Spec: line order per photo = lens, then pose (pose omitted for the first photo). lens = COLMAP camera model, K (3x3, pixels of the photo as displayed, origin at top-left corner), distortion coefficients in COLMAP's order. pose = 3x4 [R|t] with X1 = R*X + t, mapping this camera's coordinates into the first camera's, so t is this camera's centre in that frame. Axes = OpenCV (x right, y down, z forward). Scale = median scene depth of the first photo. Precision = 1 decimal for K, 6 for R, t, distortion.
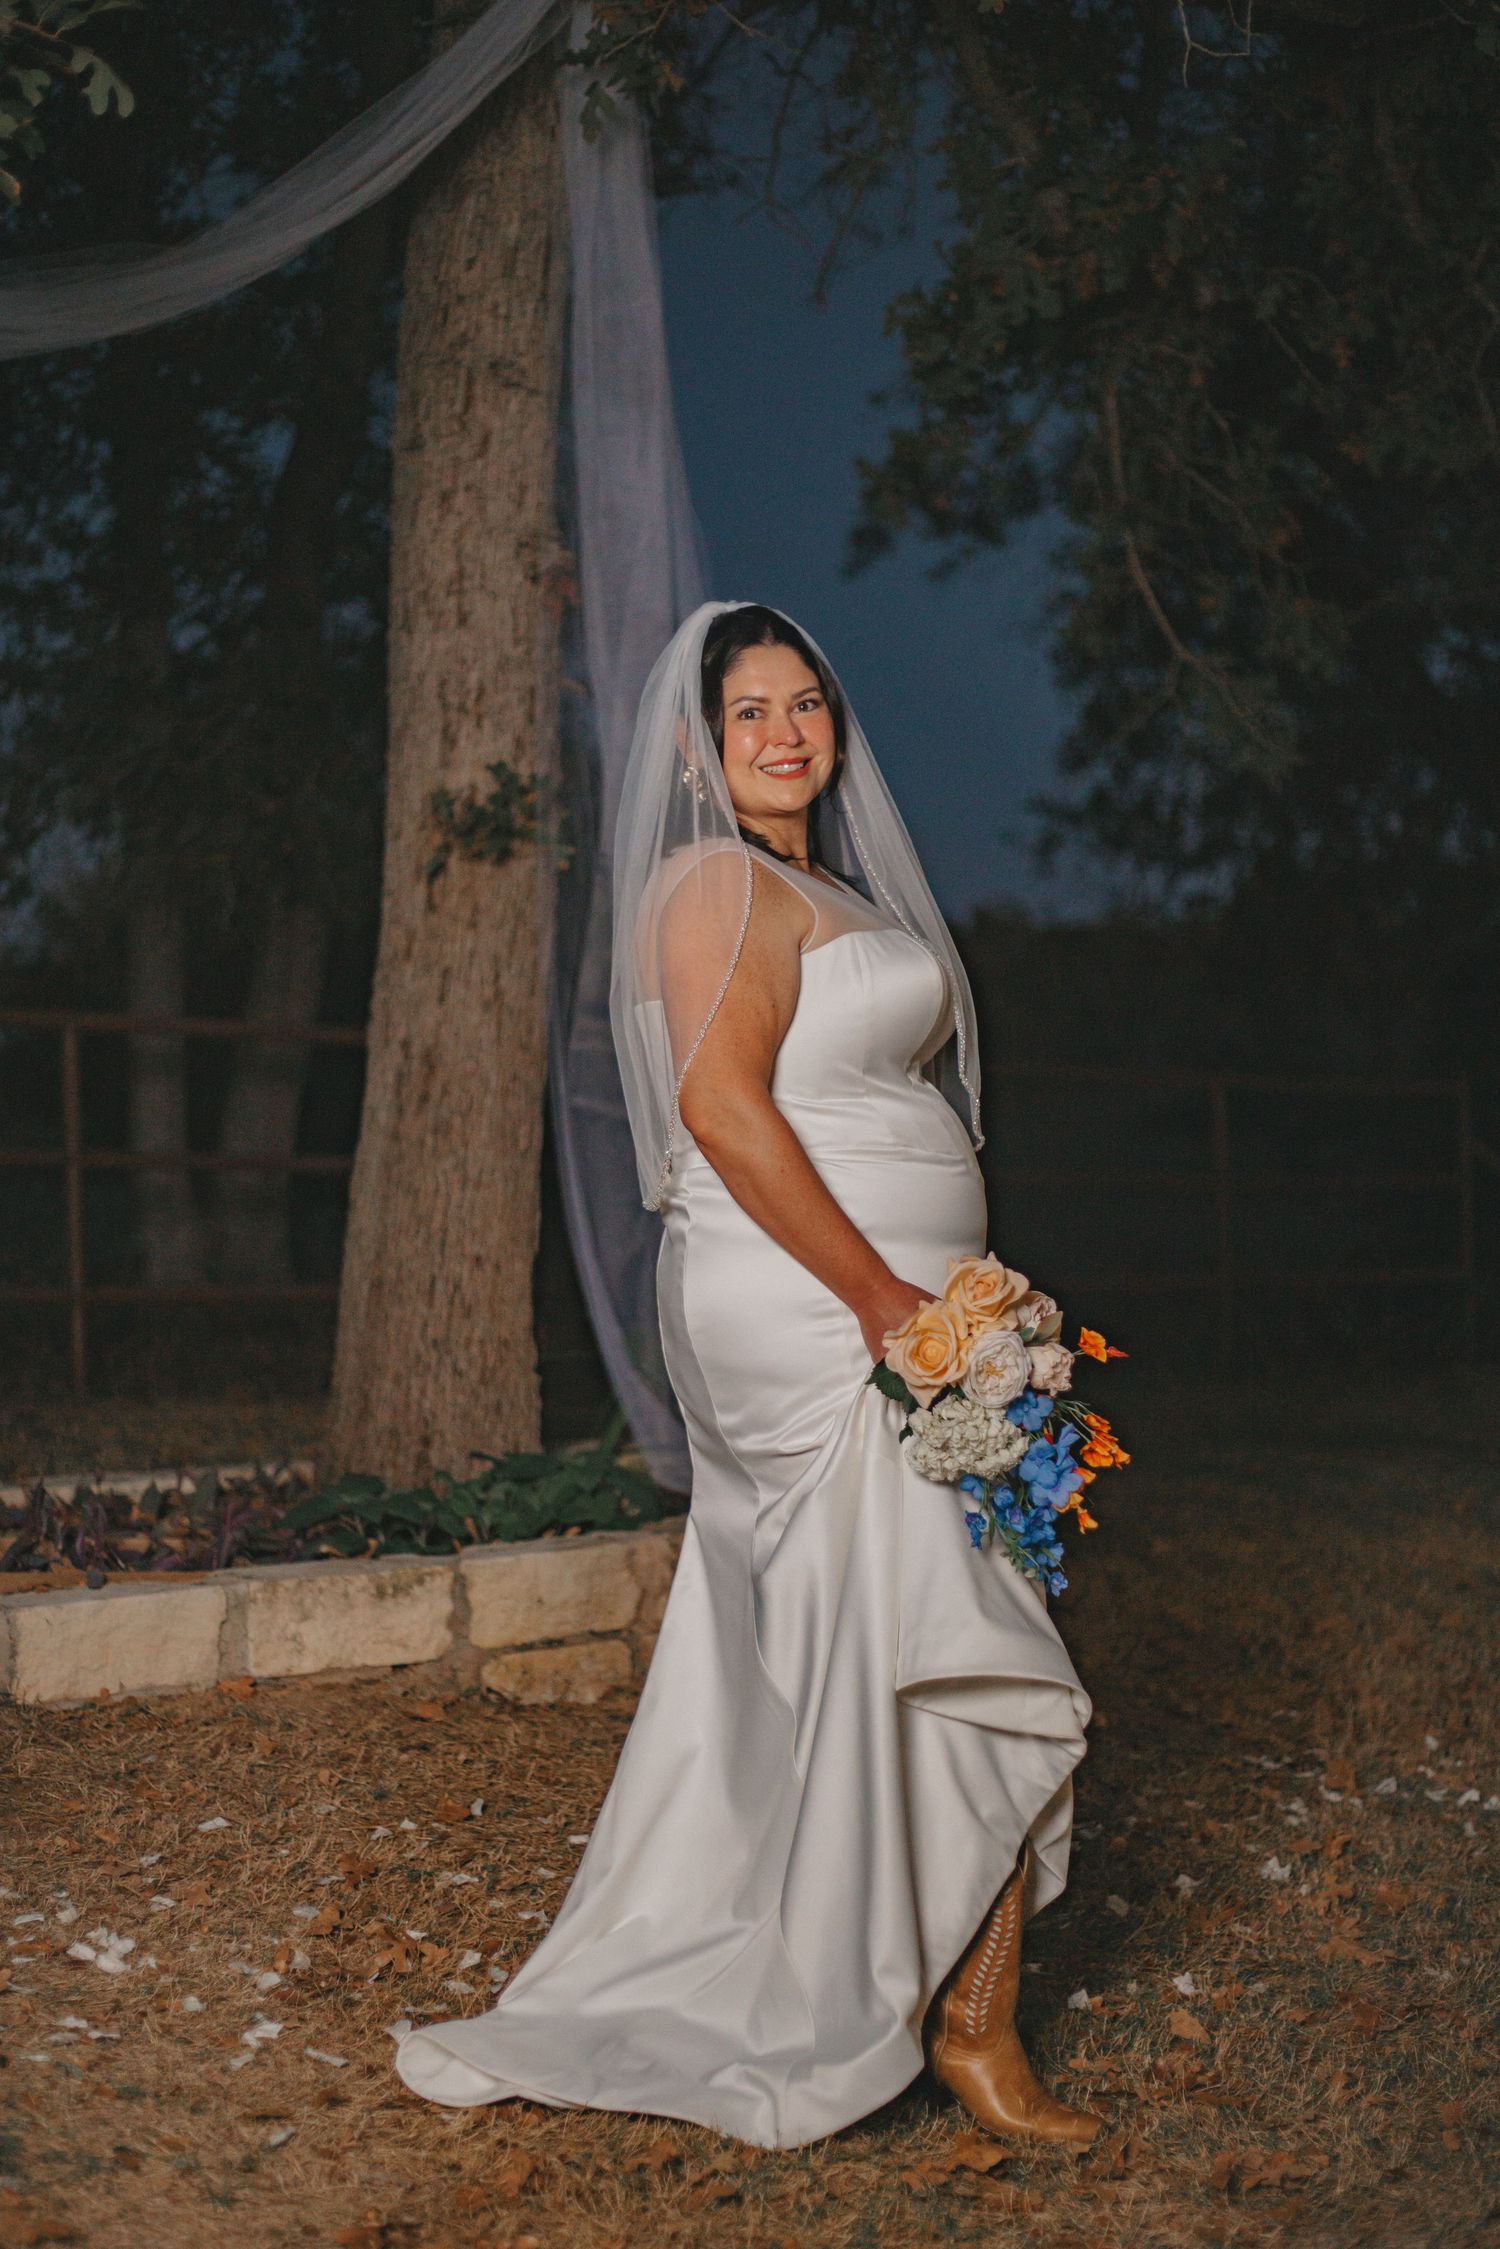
lens RADIAL K [[3339.3, 0, 750.0], [0, 3339.3, 1124.5], [0, 0, 1]] dist [-0.045966, -0.027454]
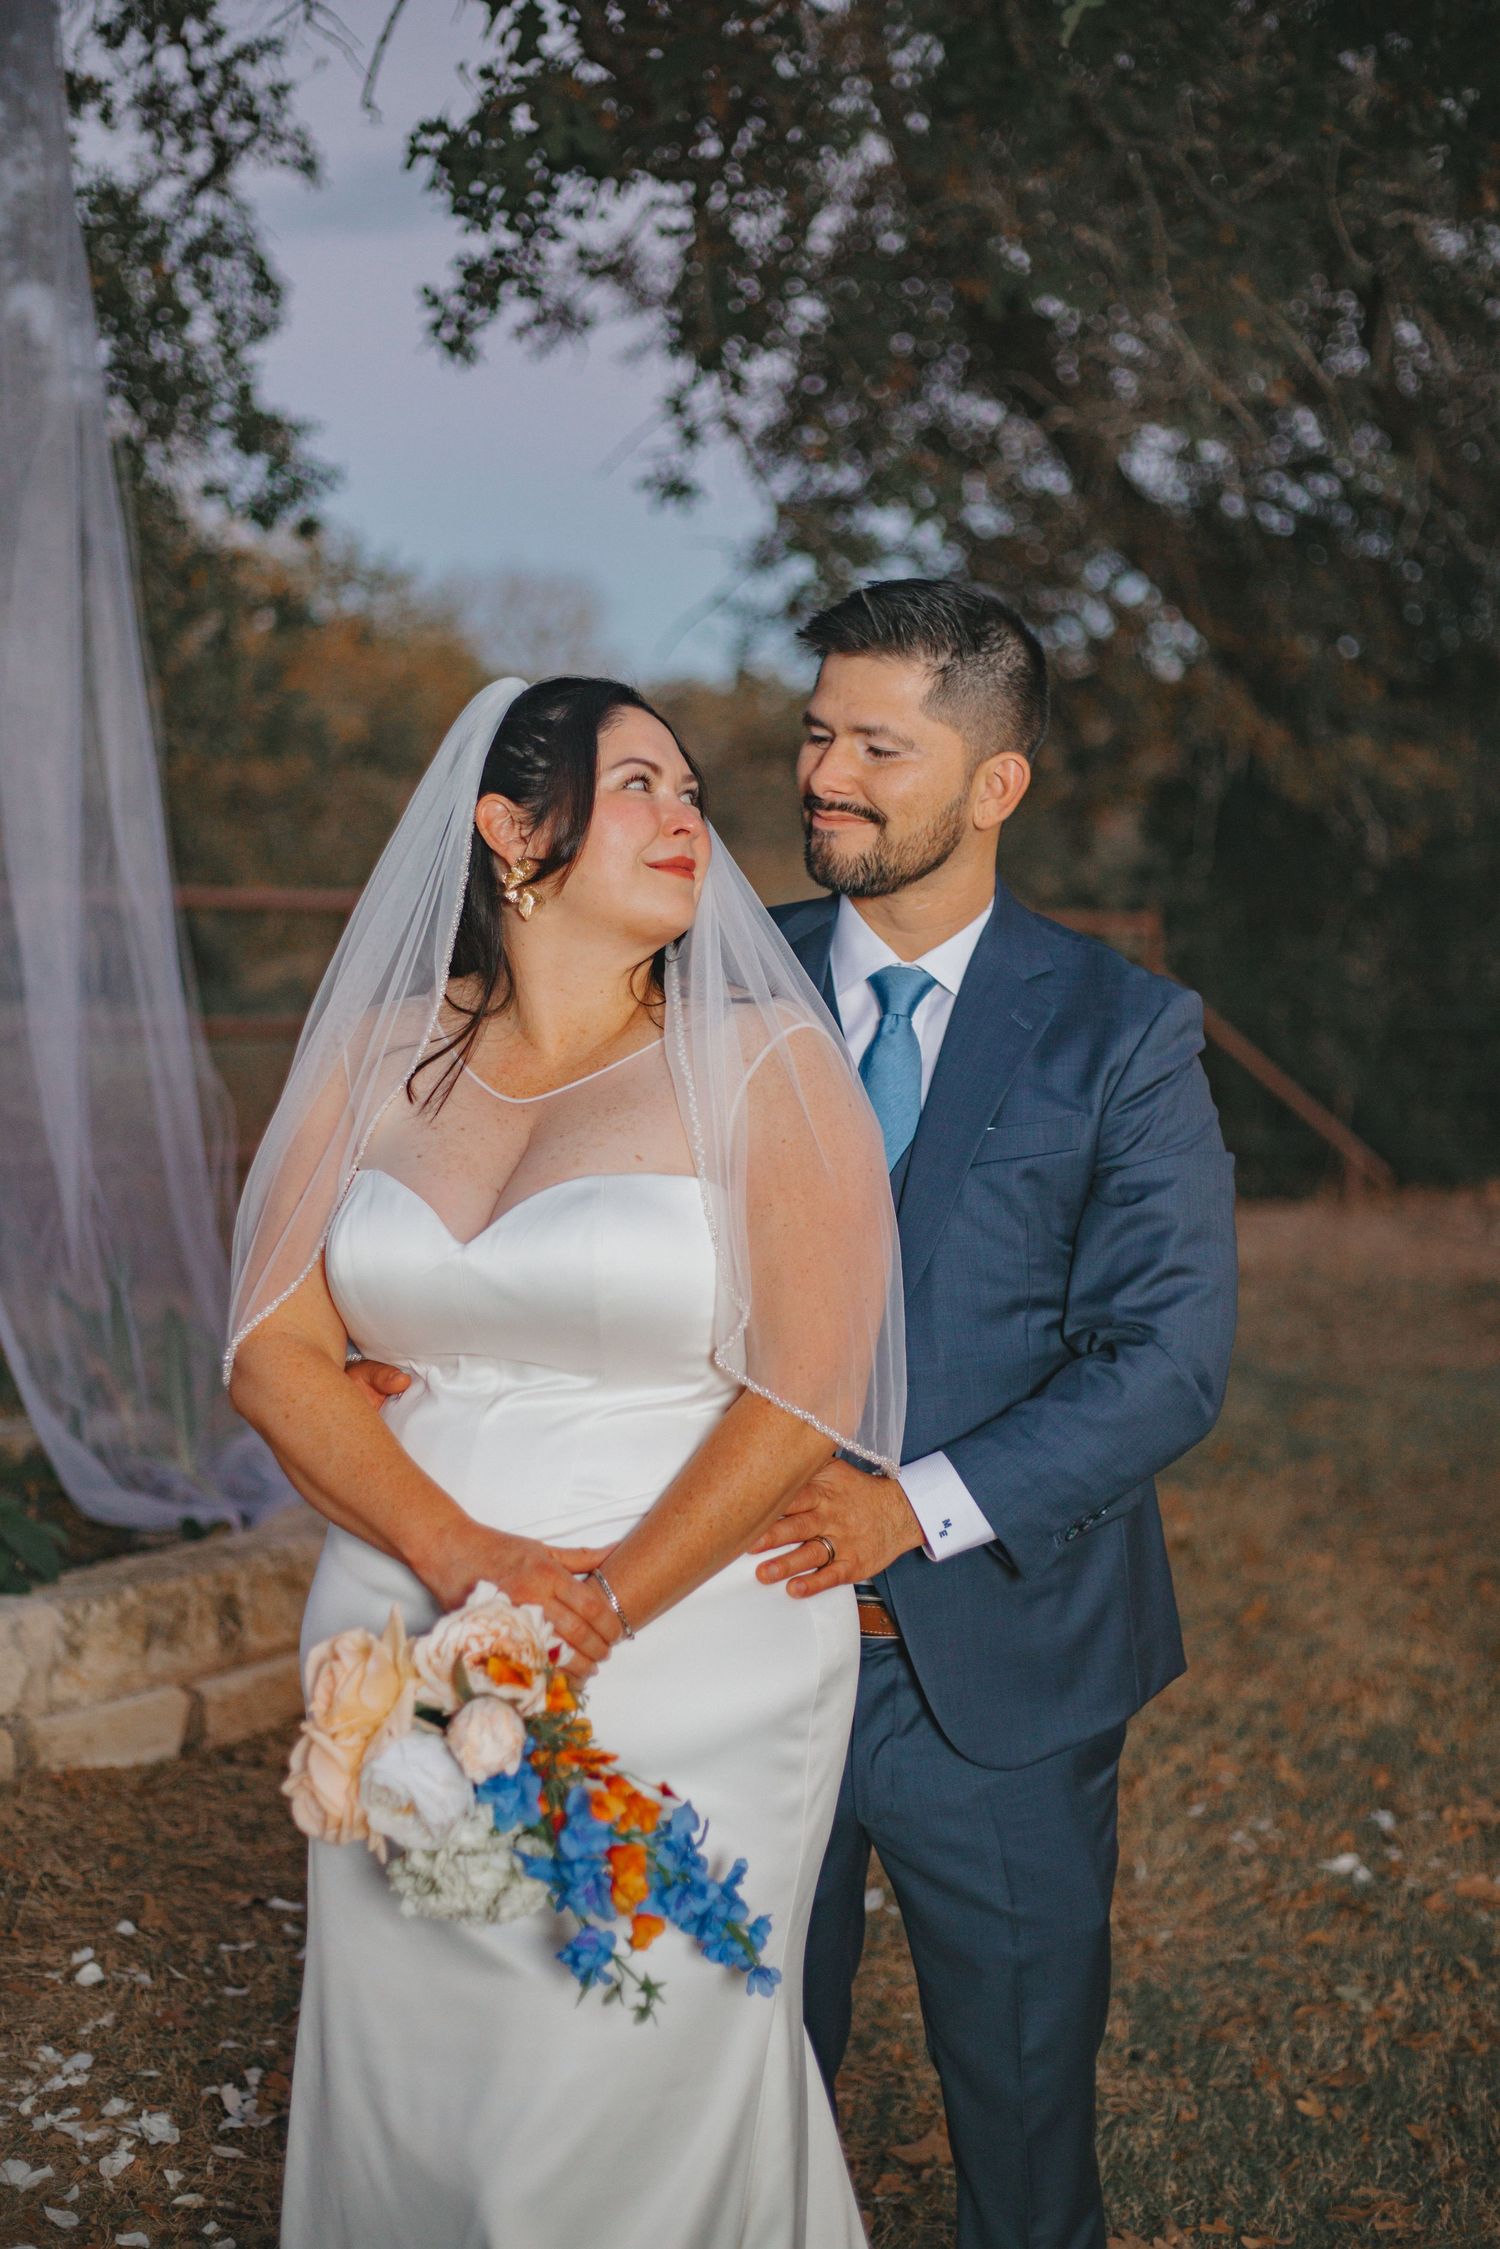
lens RADIAL K [[3360.3, 0, 750.0], [0, 3360.3, 1124.5], [0, 0, 1]] dist [-0.088226, -0.005845]
pose [[0.997689, 0.004259, 0.067816, 0.085531], [-0.009393, 0.997097, 0.075557, -0.062370], [-0.067297, -0.076019, 0.994833, 0.118950]]
